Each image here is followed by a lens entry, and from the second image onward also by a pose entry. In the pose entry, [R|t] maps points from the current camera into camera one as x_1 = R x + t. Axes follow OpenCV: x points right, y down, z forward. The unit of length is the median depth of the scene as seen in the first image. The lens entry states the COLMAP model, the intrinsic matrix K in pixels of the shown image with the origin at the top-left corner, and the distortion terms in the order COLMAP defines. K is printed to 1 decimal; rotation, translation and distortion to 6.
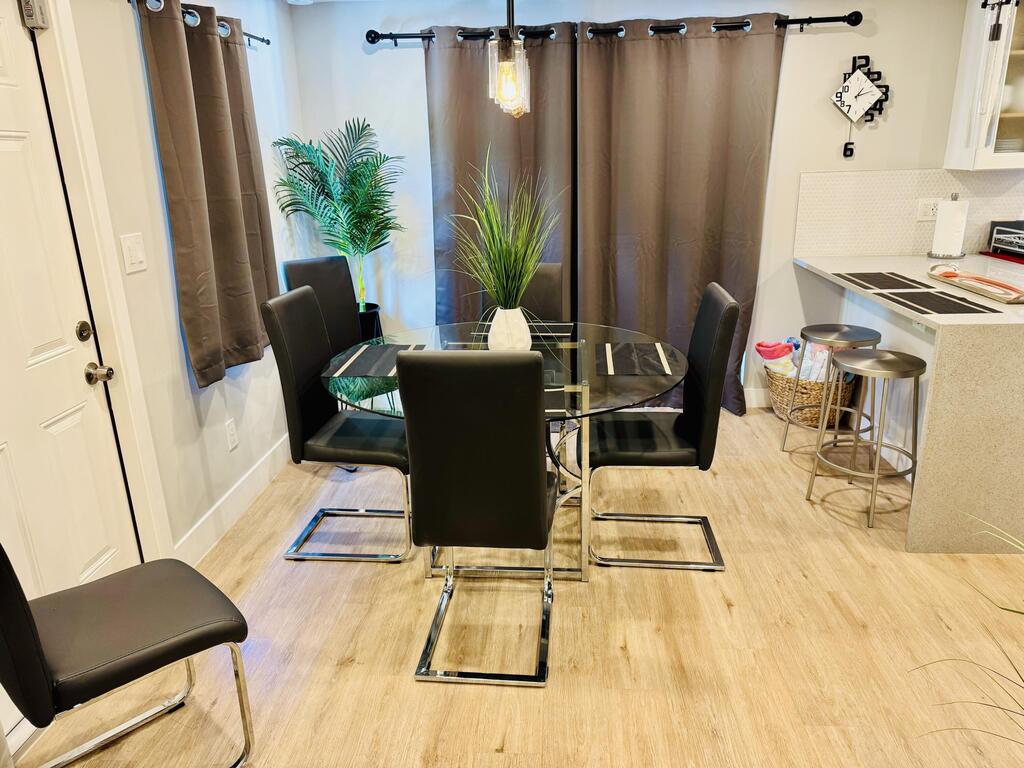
lens RADIAL K [[717.0, 0, 516.3], [0, 717.0, 387.9], [0, 0, 1]] dist [0.084934, -0.099588]
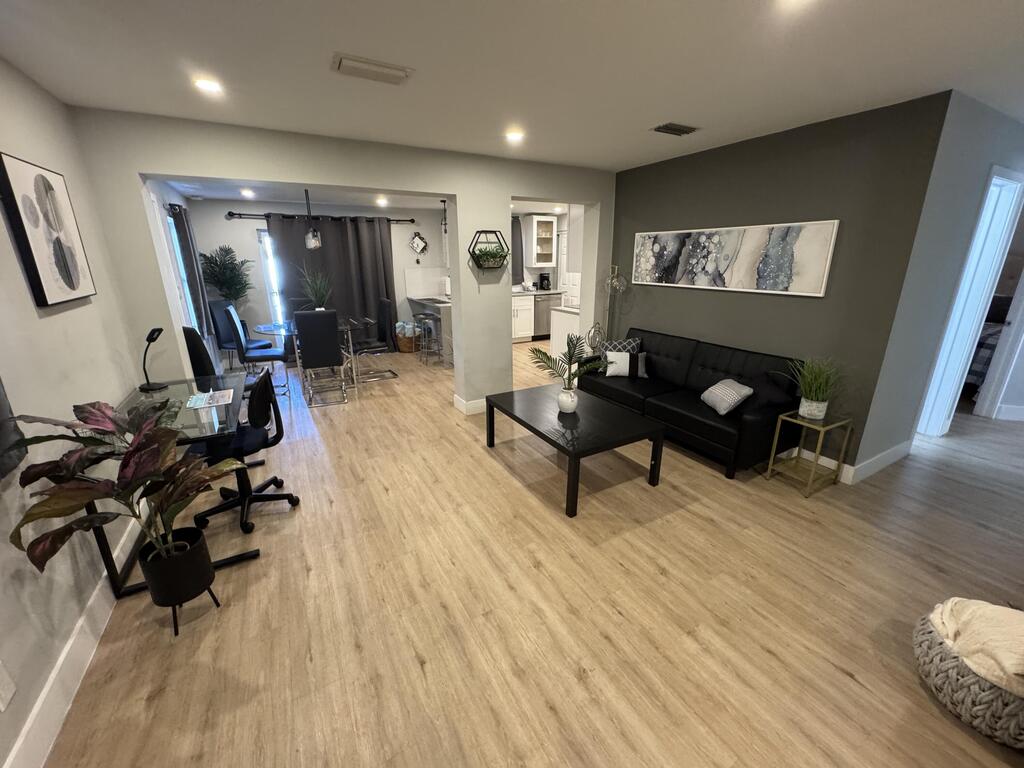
lens RADIAL K [[409.3, 0, 512.8], [0, 409.3, 382.2], [0, 0, 1]] dist [-0.002098, 0.000338]
pose [[0.840499, -0.139026, 0.523673, -0.195642], [0.148243, 0.988647, 0.024537, 0.205302], [-0.521138, 0.057008, 0.851566, -0.685201]]
